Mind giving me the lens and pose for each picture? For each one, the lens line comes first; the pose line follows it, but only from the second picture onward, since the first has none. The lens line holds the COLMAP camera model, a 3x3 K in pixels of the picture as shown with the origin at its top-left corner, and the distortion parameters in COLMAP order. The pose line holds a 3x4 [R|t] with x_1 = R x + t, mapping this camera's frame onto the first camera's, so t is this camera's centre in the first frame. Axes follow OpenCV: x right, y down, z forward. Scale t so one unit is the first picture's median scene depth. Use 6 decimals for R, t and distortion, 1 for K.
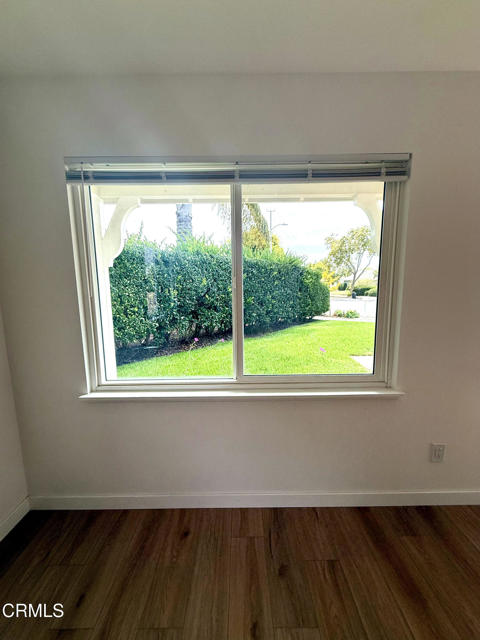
lens RADIAL K [[249.8, 0, 240.0], [0, 249.8, 320.0], [0, 0, 1]] dist [-0.024859, -0.000113]
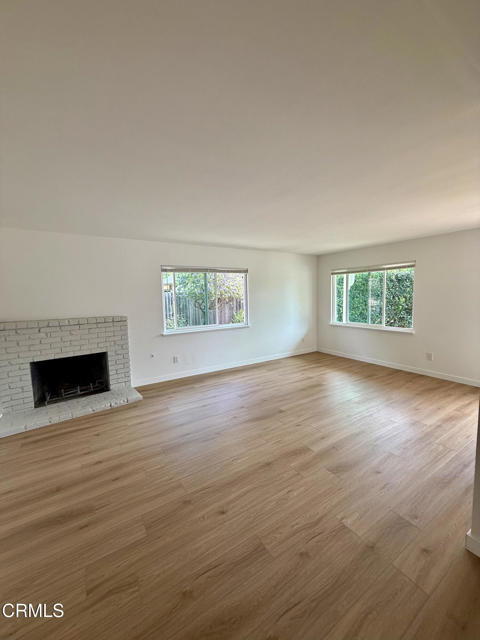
lens RADIAL K [[249.8, 0, 240.0], [0, 249.8, 320.0], [0, 0, 1]] dist [-0.024859, -0.000113]
pose [[0.507616, 0.073240, -0.858465, 0.551441], [-0.094380, 0.995111, 0.029091, 0.064732], [0.856398, 0.066255, 0.512047, -0.621273]]
